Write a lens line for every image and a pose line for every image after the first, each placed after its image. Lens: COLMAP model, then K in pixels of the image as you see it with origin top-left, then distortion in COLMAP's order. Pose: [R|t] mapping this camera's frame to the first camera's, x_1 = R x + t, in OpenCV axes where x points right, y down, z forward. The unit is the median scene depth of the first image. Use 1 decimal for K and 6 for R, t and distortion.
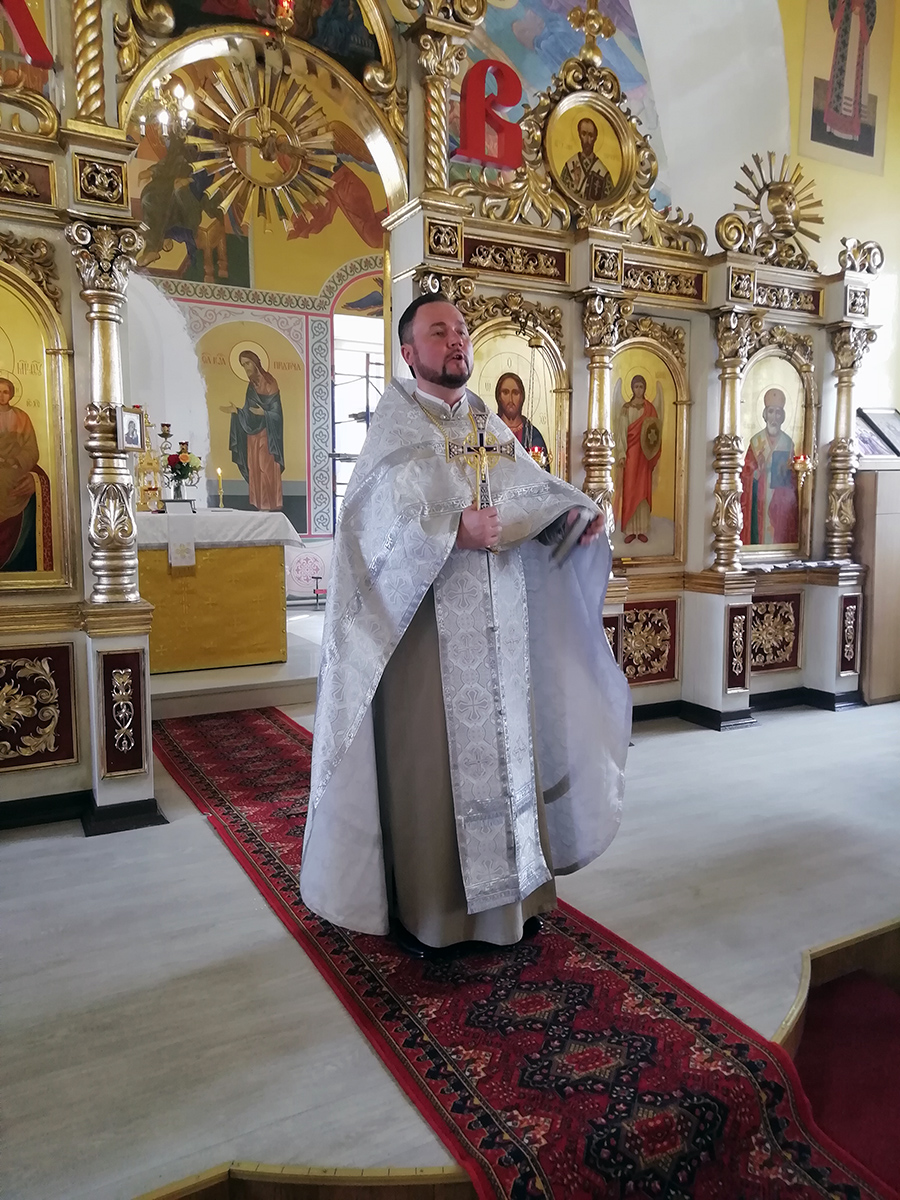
lens RADIAL K [[878.9, 0, 467.3], [0, 878.9, 600.7], [0, 0, 1]] dist [0.029143, -0.012952]
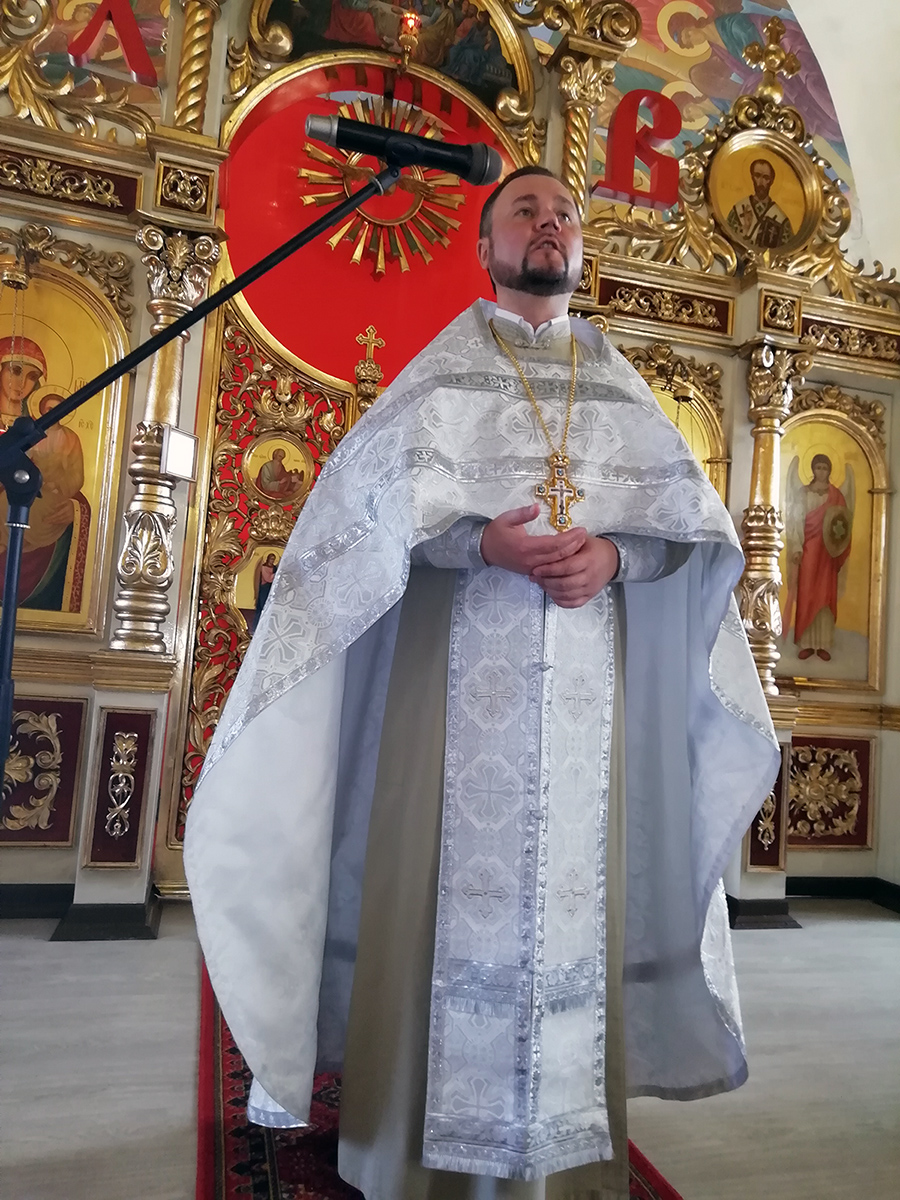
lens RADIAL K [[878.9, 0, 468.8], [0, 878.9, 601.1], [0, 0, 1]] dist [0.029143, -0.012952]
pose [[0.974262, 0.053628, -0.218946, 0.069898], [-0.093320, 0.980102, -0.175189, 0.055636], [0.205194, 0.191112, 0.959881, 0.197557]]
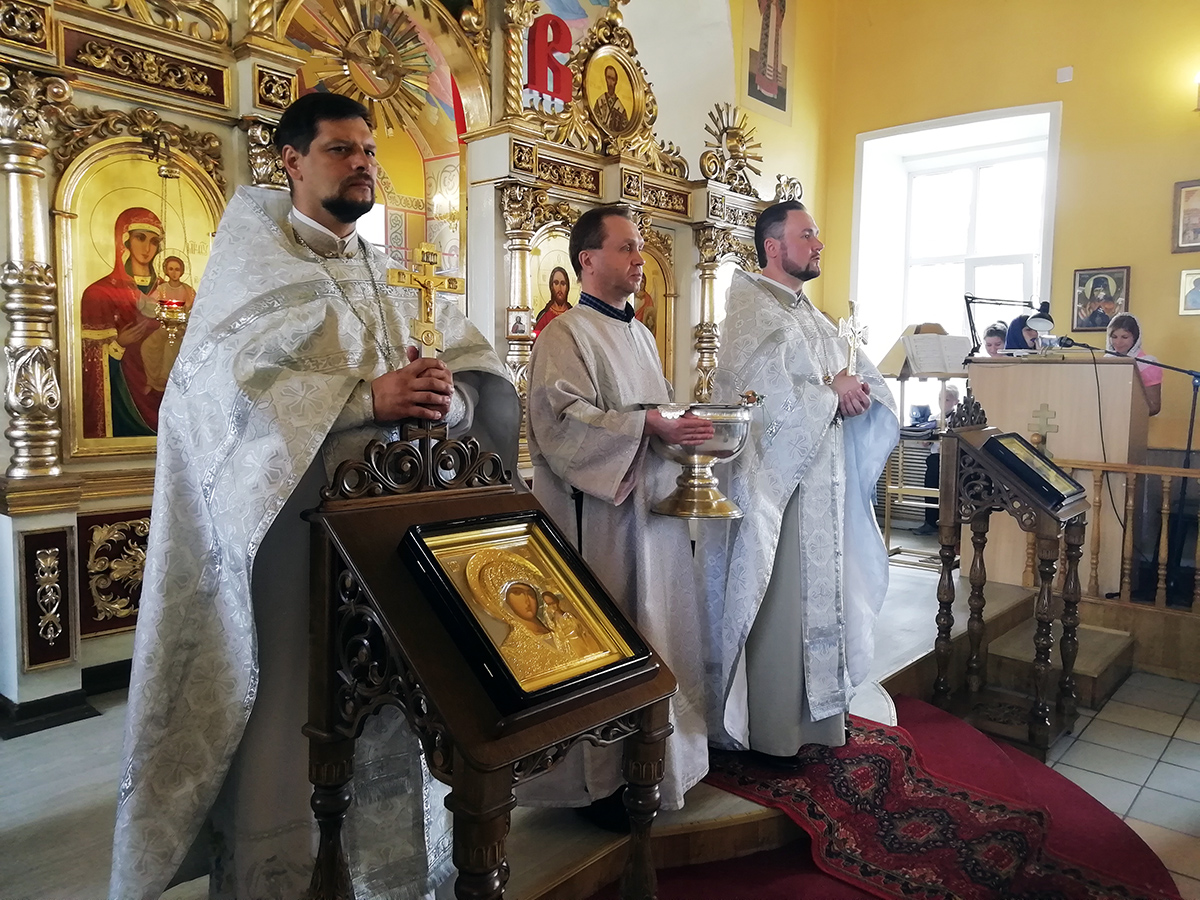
lens RADIAL K [[878.9, 0, 598.3], [0, 878.9, 440.2], [0, 0, 1]] dist [0.029143, -0.012952]
pose [[0.944473, -0.014207, 0.328281, -0.298149], [0.025718, 0.999196, -0.030748, 0.015630], [-0.327581, 0.037484, 0.944079, -0.141769]]
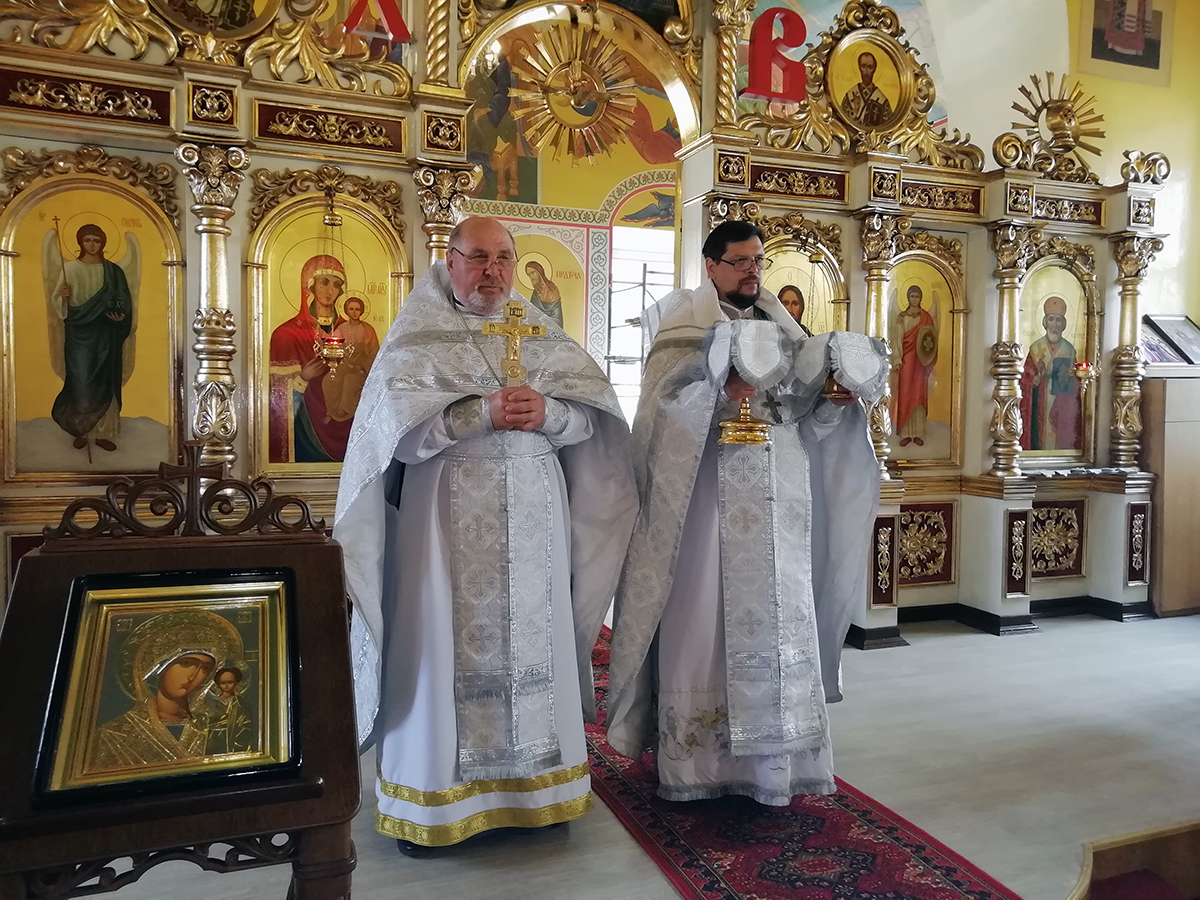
lens RADIAL K [[878.9, 0, 604.8], [0, 878.9, 441.8], [0, 0, 1]] dist [0.029143, -0.012952]
pose [[0.990071, 0.017170, -0.139519, -0.022283], [-0.026346, 0.997590, -0.064191, 0.005186], [0.138080, 0.067230, 0.988137, -0.076372]]
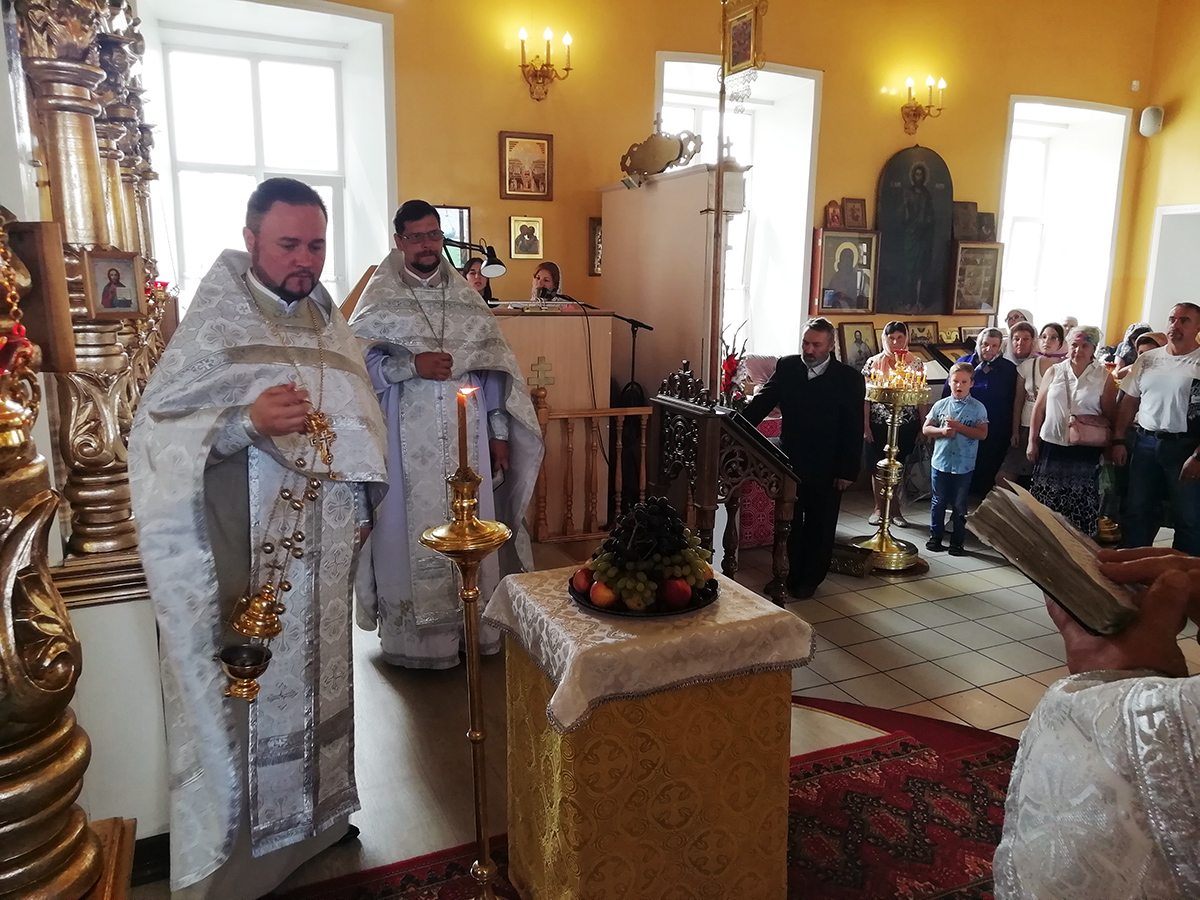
lens RADIAL K [[878.9, 0, 606.7], [0, 878.9, 443.1], [0, 0, 1]] dist [0.029143, -0.012952]
pose [[0.081619, -0.179896, 0.980294, -0.499736], [0.101404, 0.979970, 0.171394, -0.133252], [-0.991492, 0.085417, 0.098227, 0.593243]]
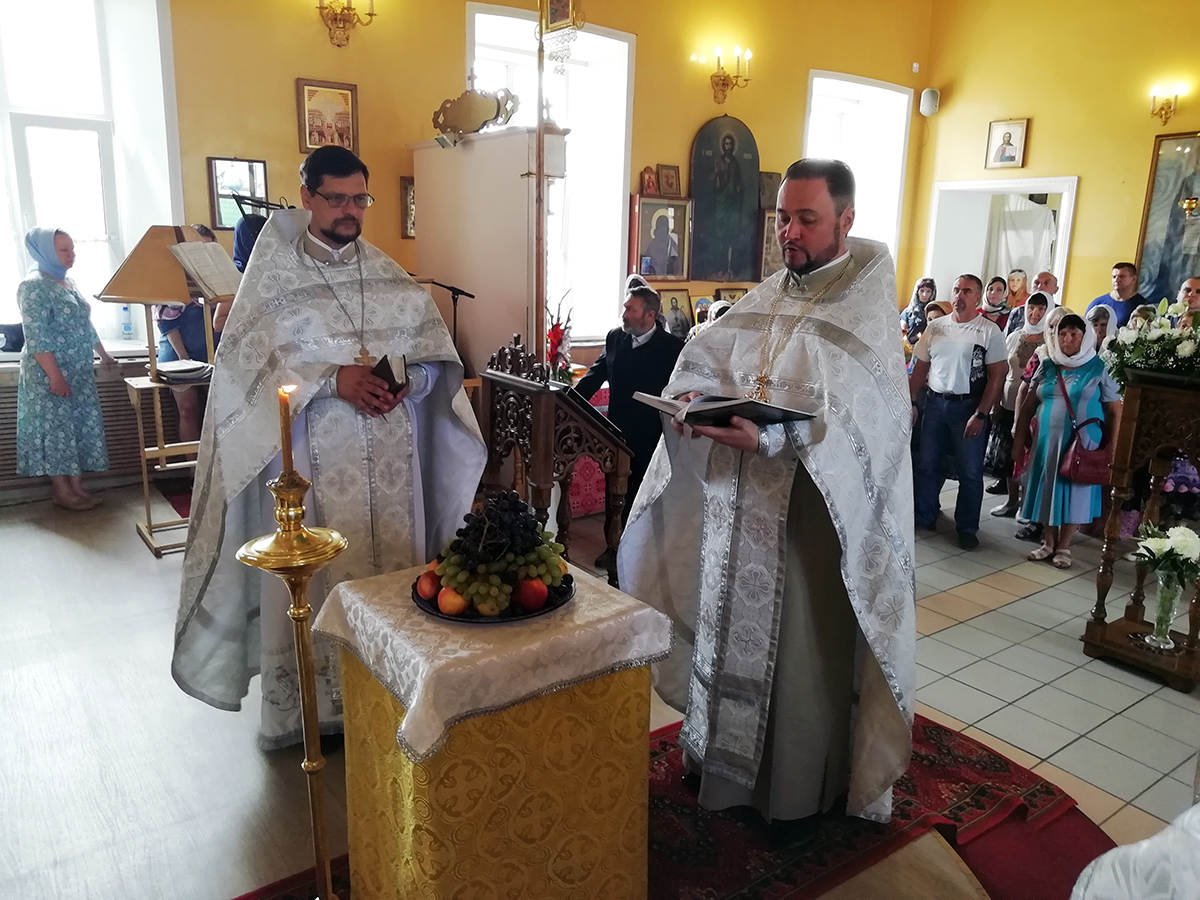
lens RADIAL K [[878.9, 0, 604.6], [0, 878.9, 440.9], [0, 0, 1]] dist [0.029143, -0.012952]
pose [[-0.127466, -0.219240, 0.967309, -0.467199], [0.086802, 0.969056, 0.231074, -0.143434], [-0.988037, 0.113418, -0.104492, 0.609838]]
